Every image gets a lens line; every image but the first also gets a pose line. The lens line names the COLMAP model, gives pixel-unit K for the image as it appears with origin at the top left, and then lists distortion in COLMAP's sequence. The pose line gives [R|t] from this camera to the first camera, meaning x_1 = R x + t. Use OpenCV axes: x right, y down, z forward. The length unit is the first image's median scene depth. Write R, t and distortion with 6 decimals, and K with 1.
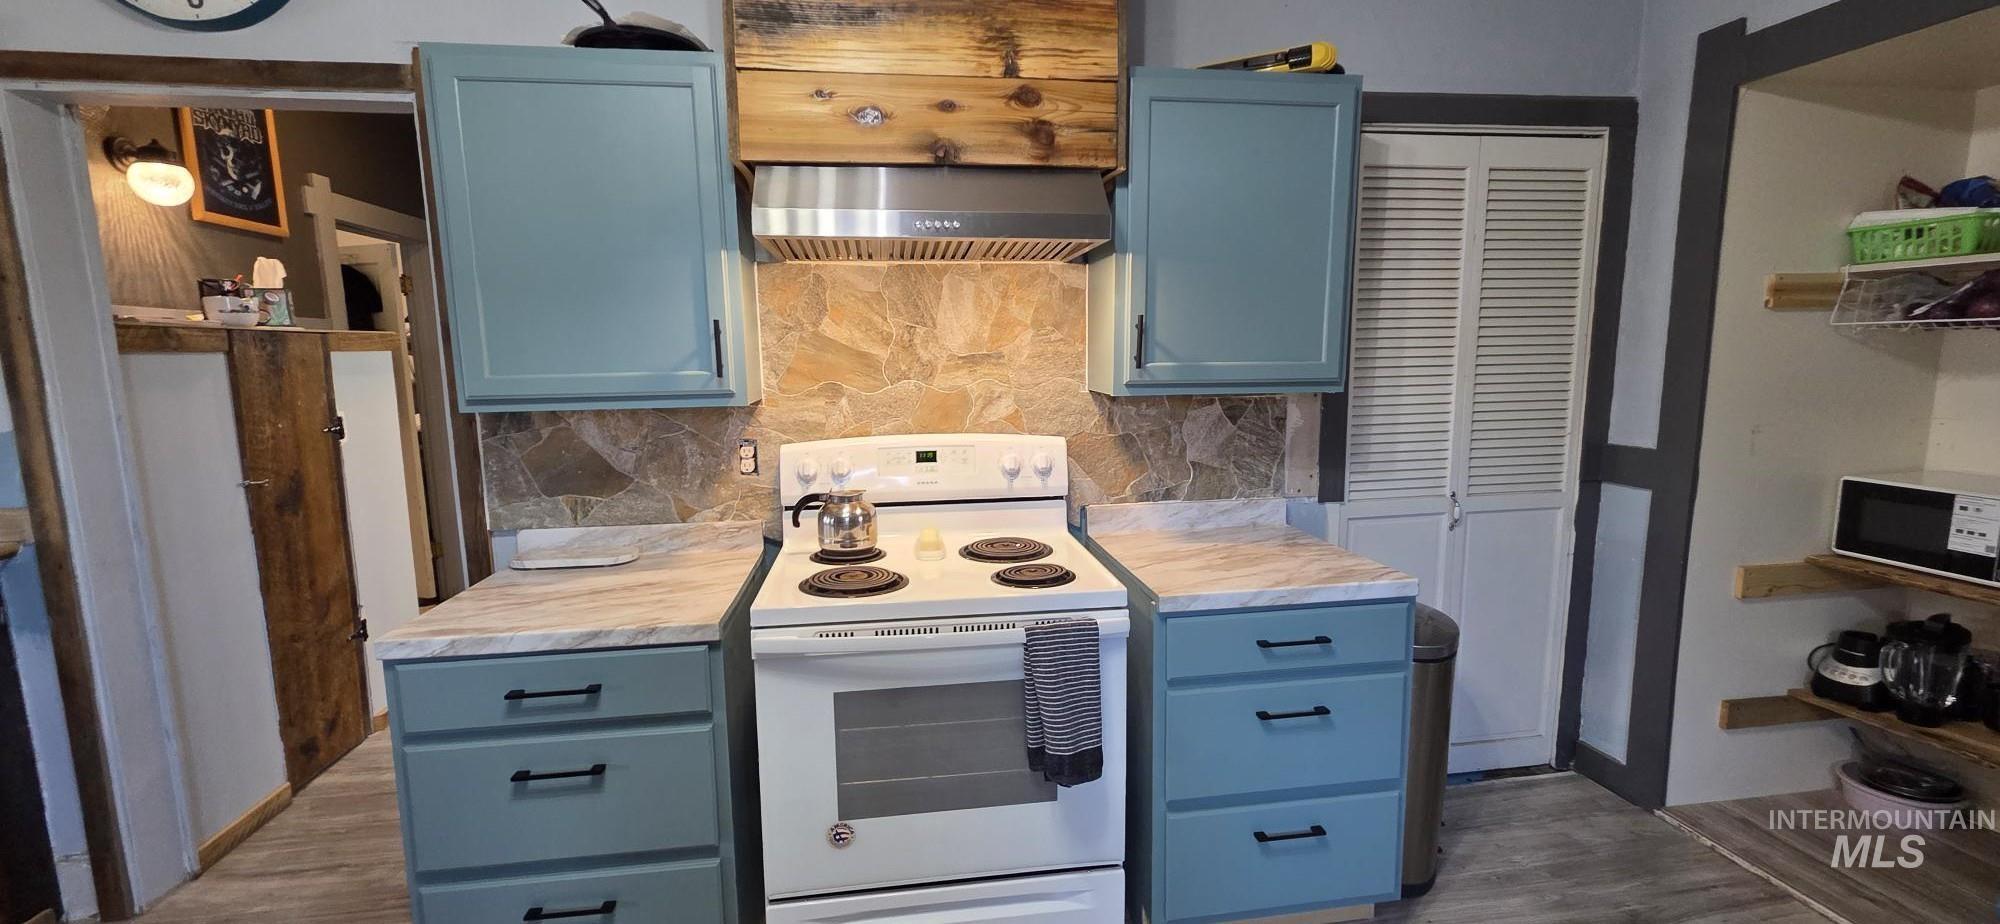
lens RADIAL K [[810.3, 0, 1006.6], [0, 810.3, 466.0], [0, 0, 1]] dist [-0.000035, -0.000504]
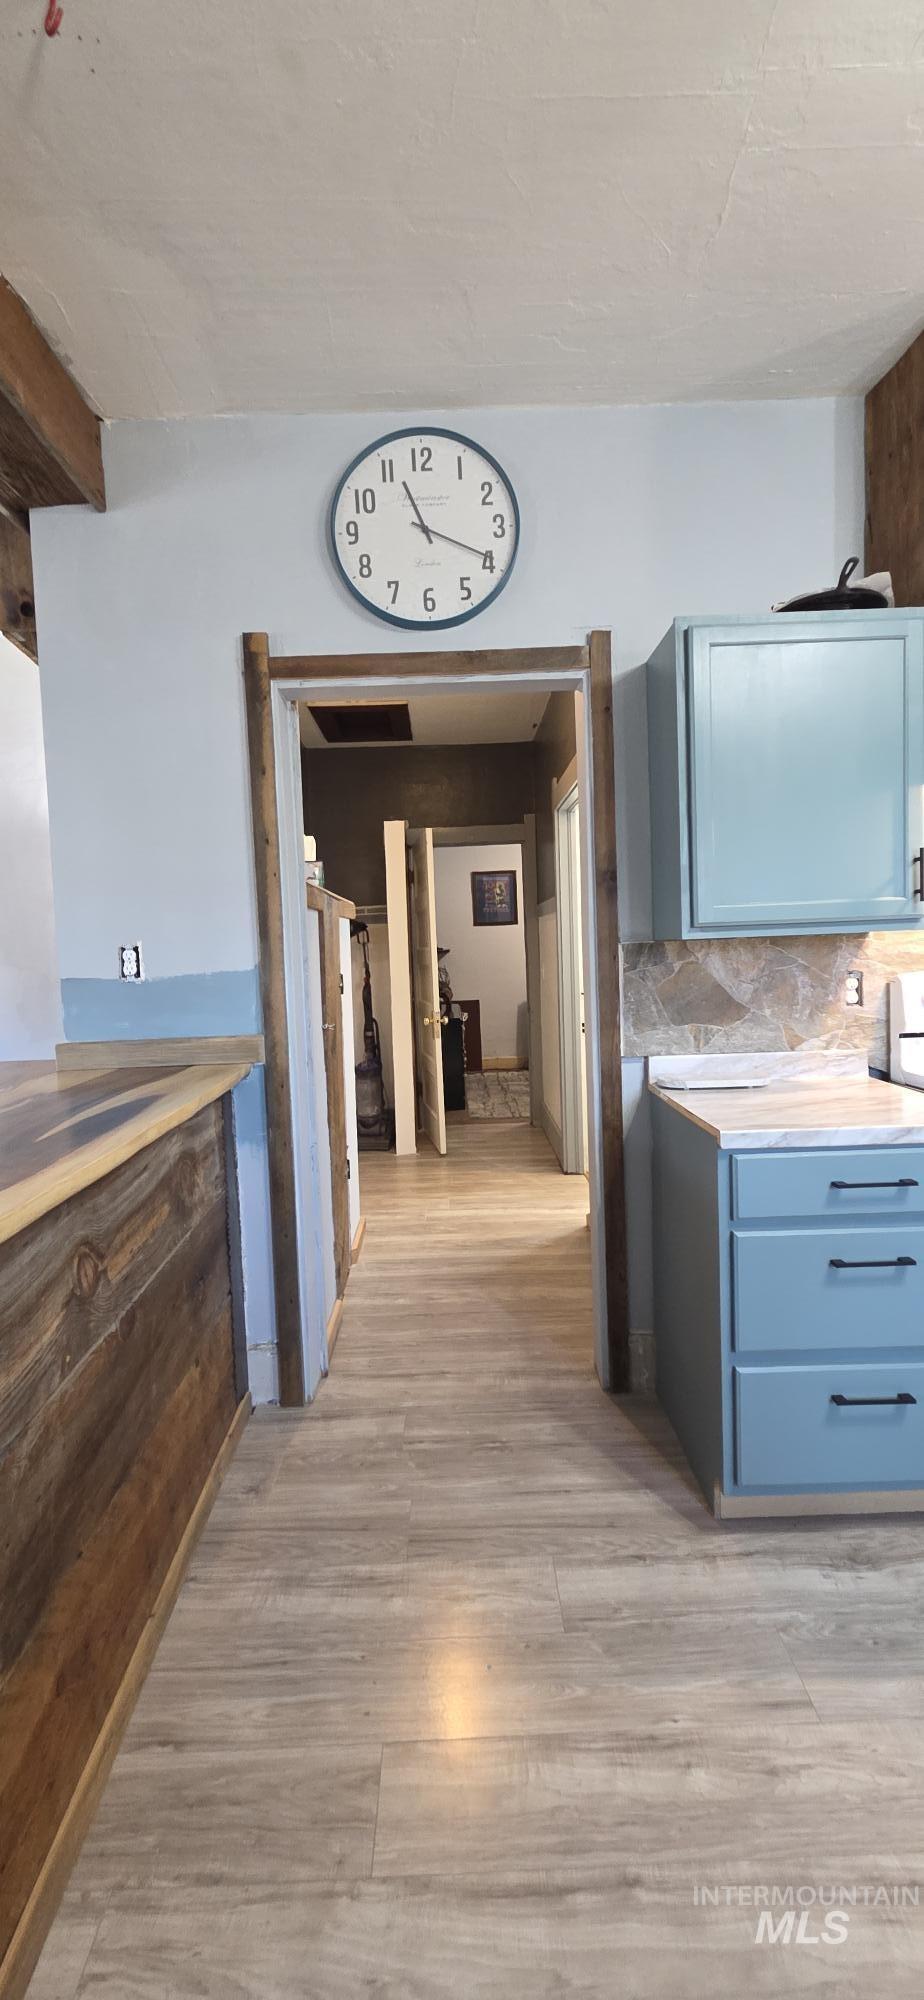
lens RADIAL K [[810.3, 0, 453.7], [0, 810.3, 1003.4], [0, 0, 1]] dist [-0.000035, -0.000504]
pose [[0.989058, -0.014095, -0.146855, -0.700373], [0.002954, 0.997118, -0.075810, 0.089685], [0.147501, 0.074547, 0.986249, -0.115183]]
